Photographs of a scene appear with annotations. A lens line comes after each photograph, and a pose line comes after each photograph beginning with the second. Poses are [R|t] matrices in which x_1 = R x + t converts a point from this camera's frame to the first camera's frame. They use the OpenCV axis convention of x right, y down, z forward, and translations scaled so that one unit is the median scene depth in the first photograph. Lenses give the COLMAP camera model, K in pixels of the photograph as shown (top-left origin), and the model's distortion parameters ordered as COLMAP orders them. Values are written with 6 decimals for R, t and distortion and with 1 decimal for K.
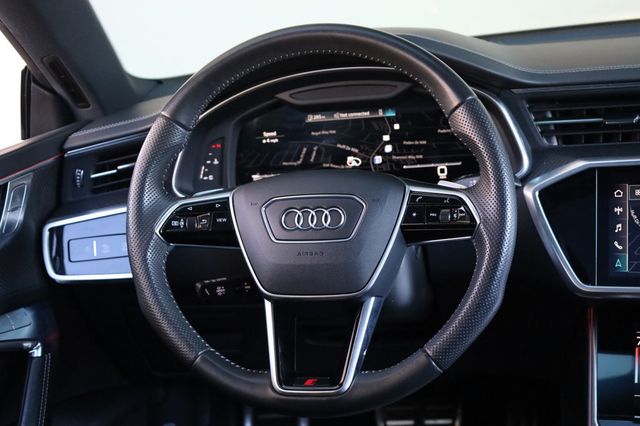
lens RADIAL K [[1098.7, 0, 320.0], [0, 1098.7, 213.0], [0, 0, 1]] dist [-0.003429, -0.044293]
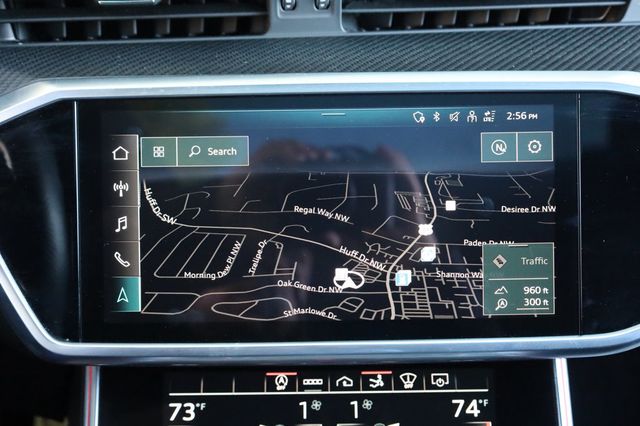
lens RADIAL K [[867.5, 0, 318.0], [0, 867.5, 203.4], [0, 0, 1]] dist [-0.004029, -0.000230]
pose [[0.930884, -0.069447, 0.358653, 0.213778], [-0.004577, 0.979470, 0.201539, -0.075986], [-0.365286, -0.189251, 0.911455, 0.607208]]
